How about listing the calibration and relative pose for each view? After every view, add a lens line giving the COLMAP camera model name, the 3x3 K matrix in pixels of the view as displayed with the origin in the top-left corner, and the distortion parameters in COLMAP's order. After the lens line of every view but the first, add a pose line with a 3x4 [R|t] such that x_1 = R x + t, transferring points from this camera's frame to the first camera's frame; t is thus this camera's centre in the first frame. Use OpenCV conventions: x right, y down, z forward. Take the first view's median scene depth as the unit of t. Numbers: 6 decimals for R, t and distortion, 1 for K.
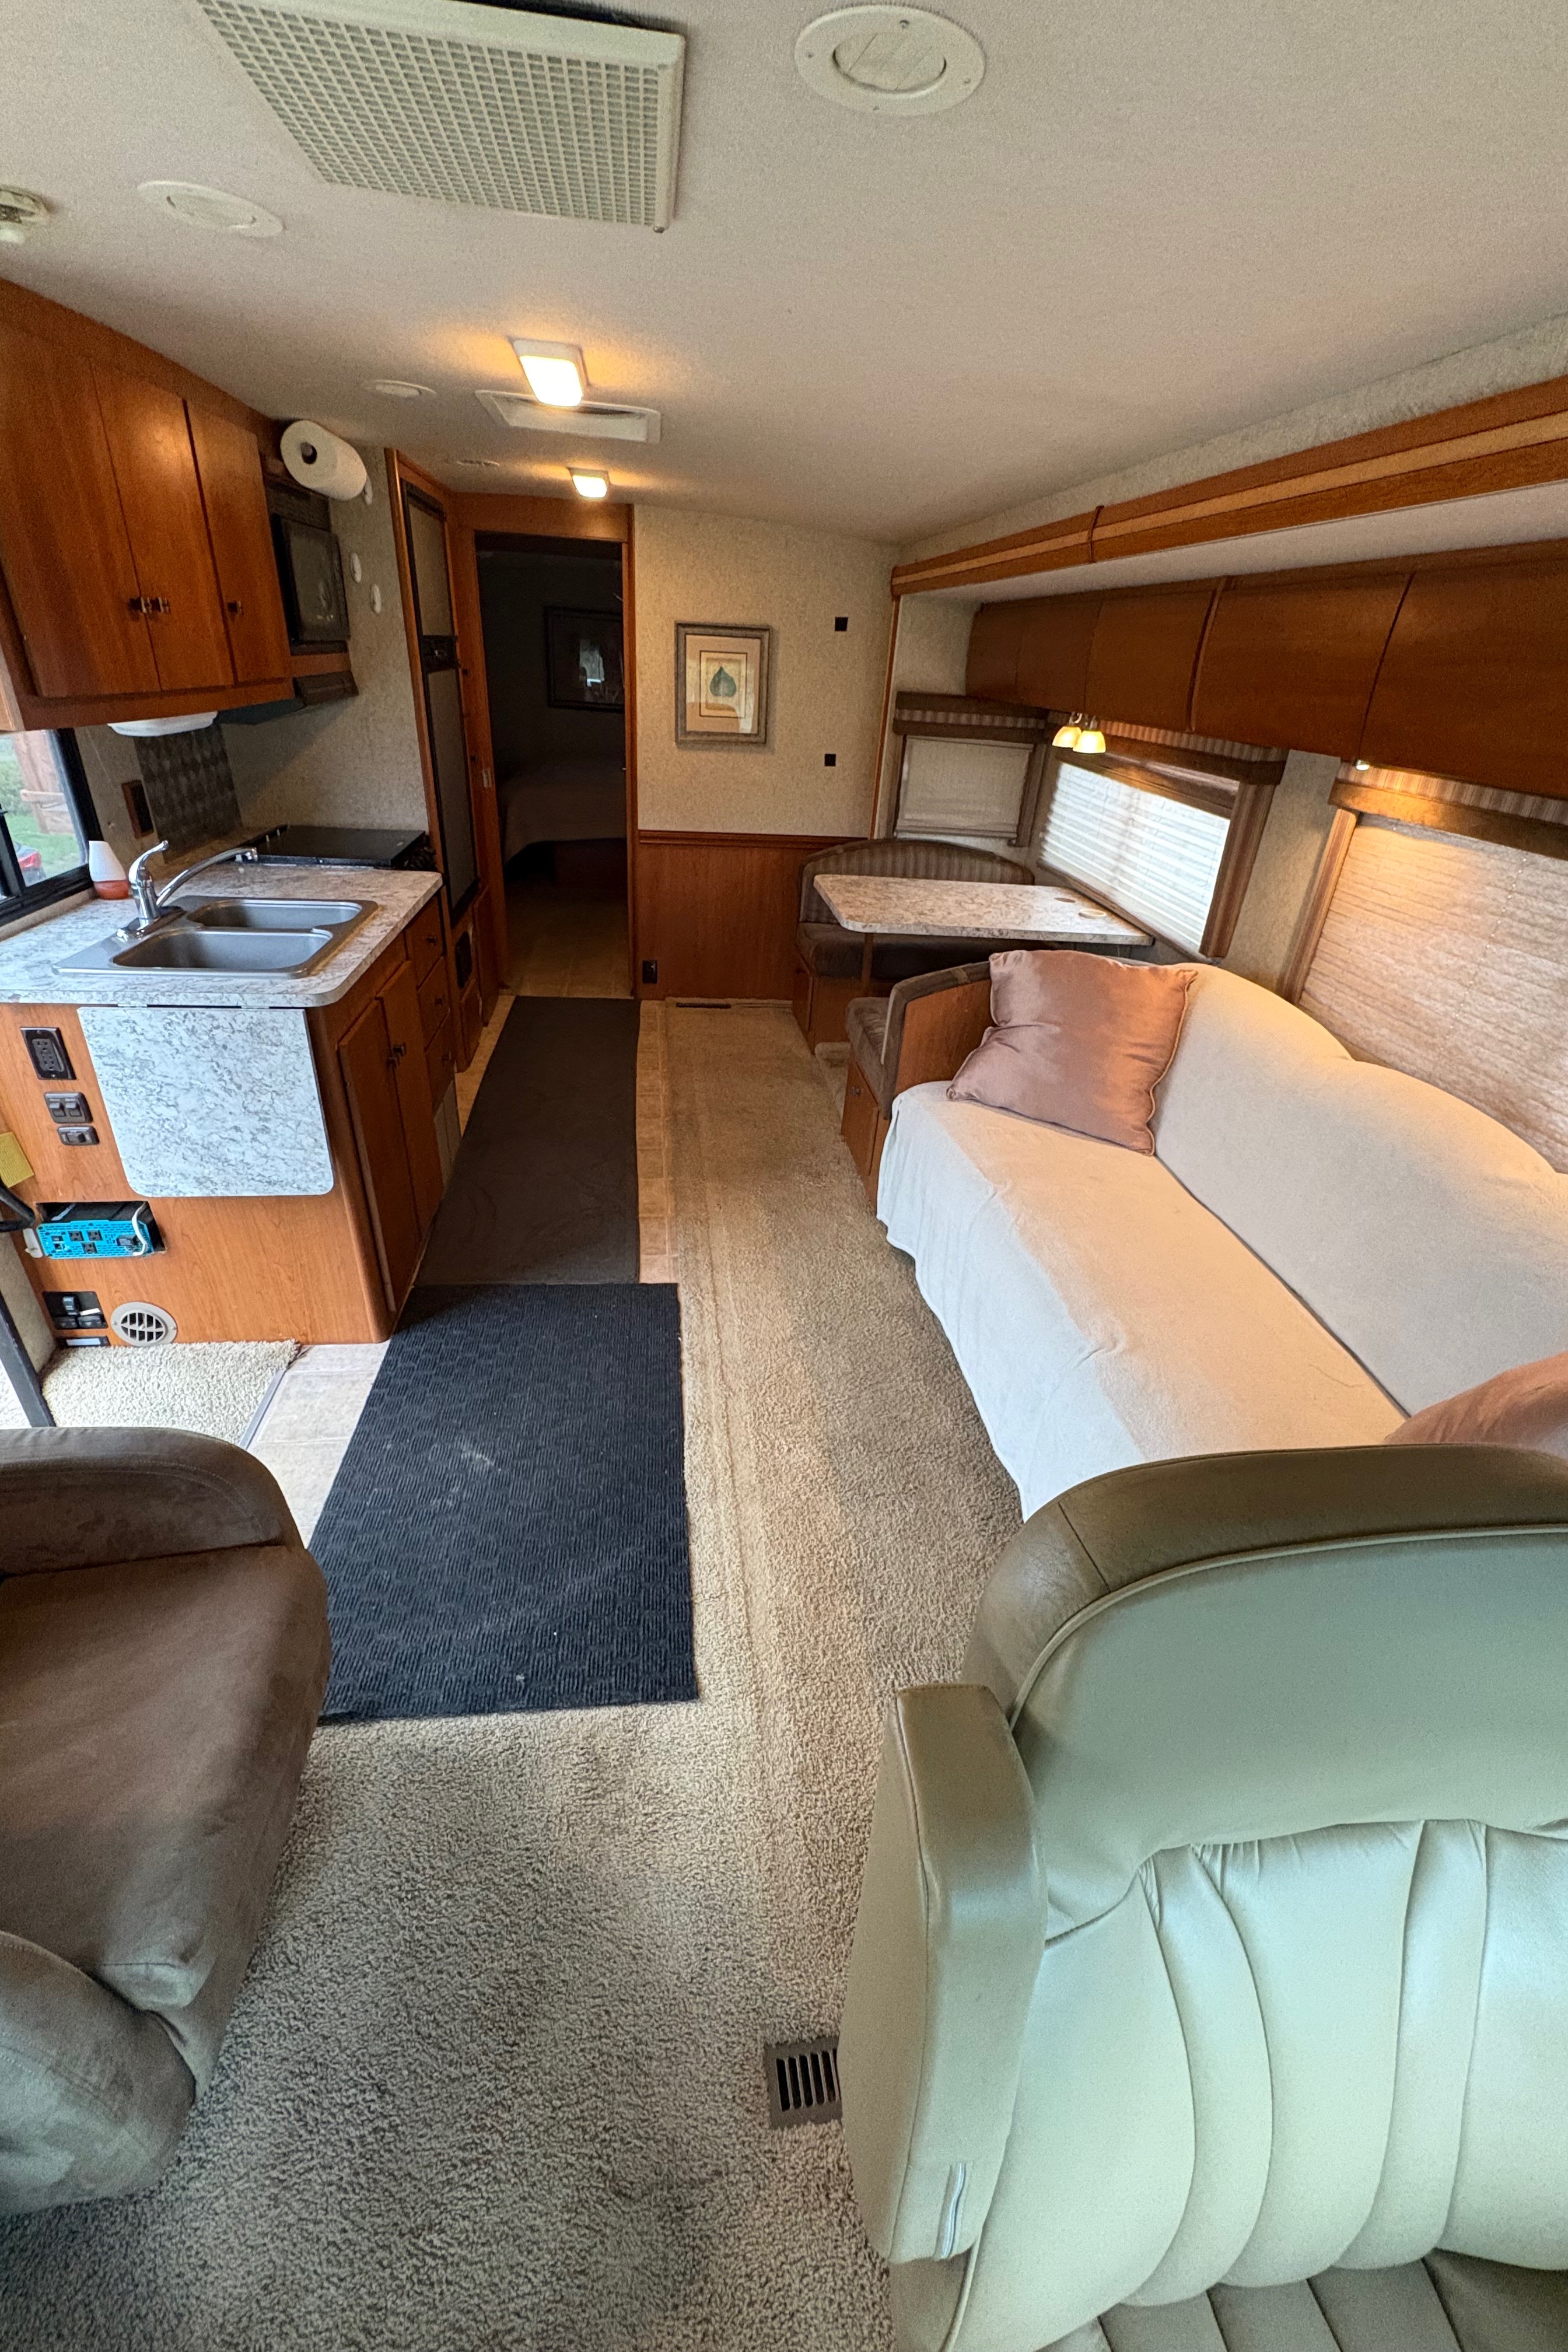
lens RADIAL K [[936.9, 0, 781.5], [0, 936.9, 1176.5], [0, 0, 1]] dist [-0.000336, 0.000305]
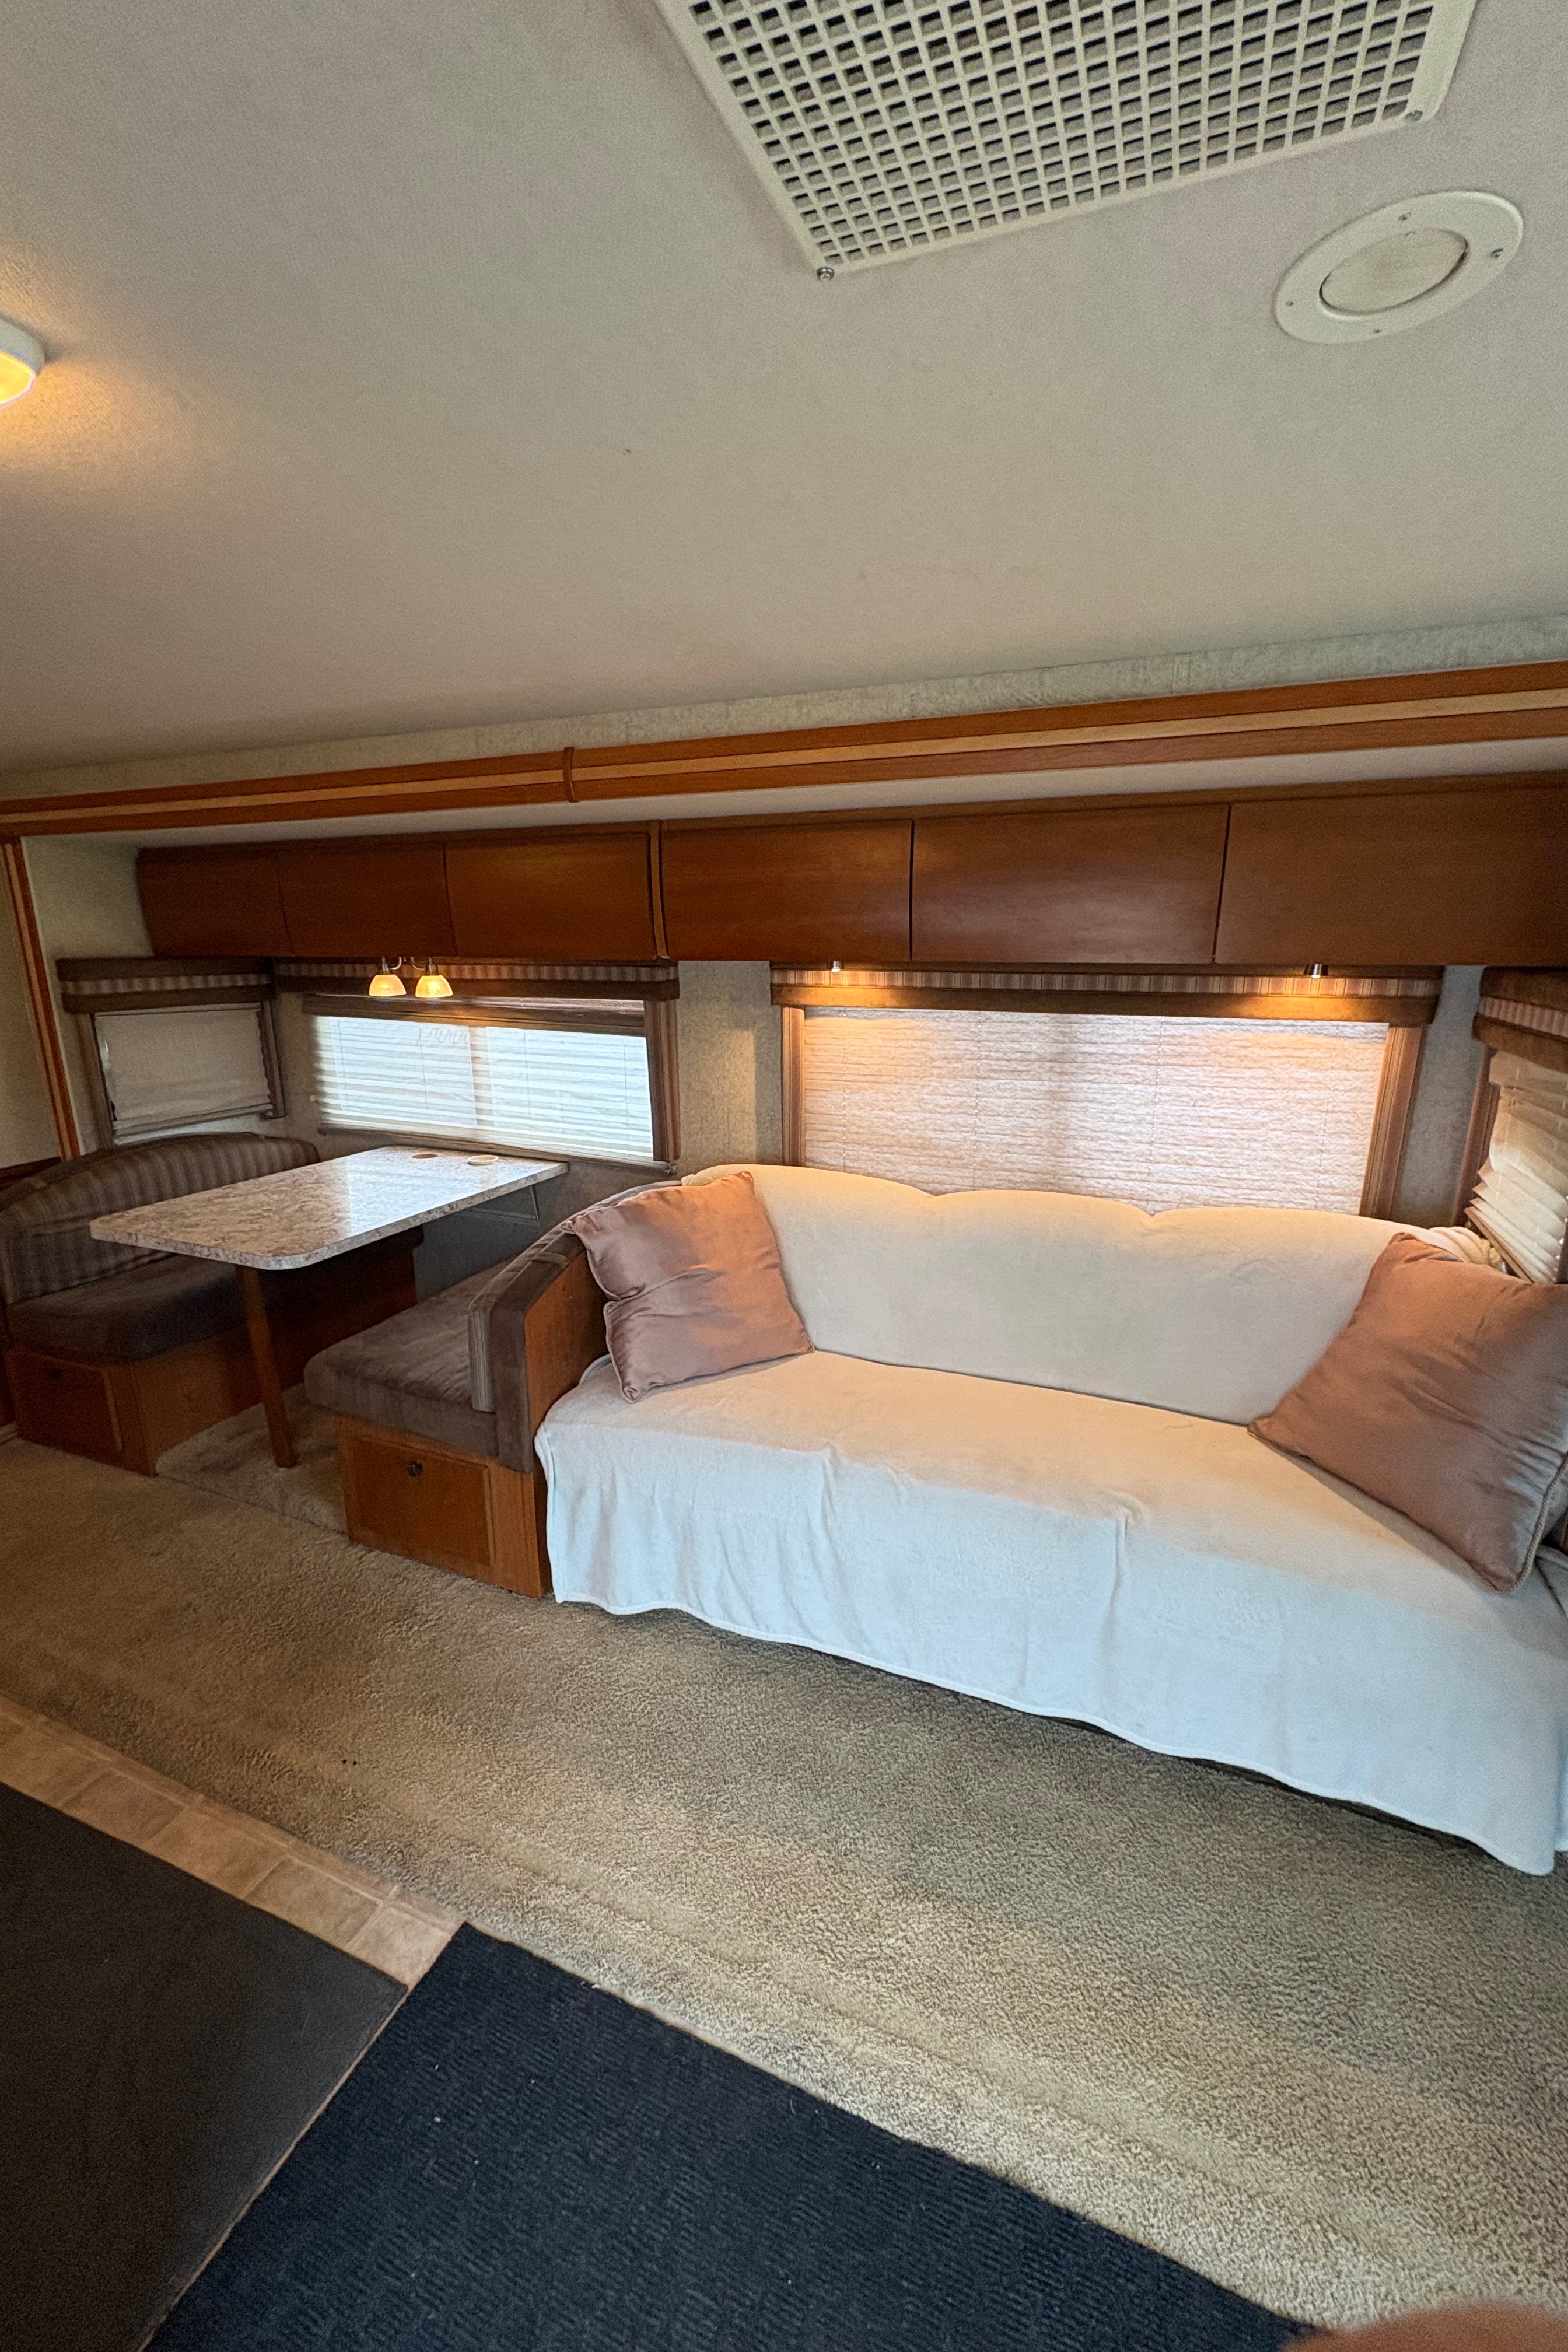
lens RADIAL K [[936.9, 0, 787.4], [0, 936.9, 1174.5], [0, 0, 1]] dist [-0.000336, 0.000305]
pose [[0.493429, -0.278749, 0.823909, -0.337293], [0.455280, 0.889895, 0.028412, -0.203751], [-0.741113, 0.361090, 0.566009, 0.357062]]
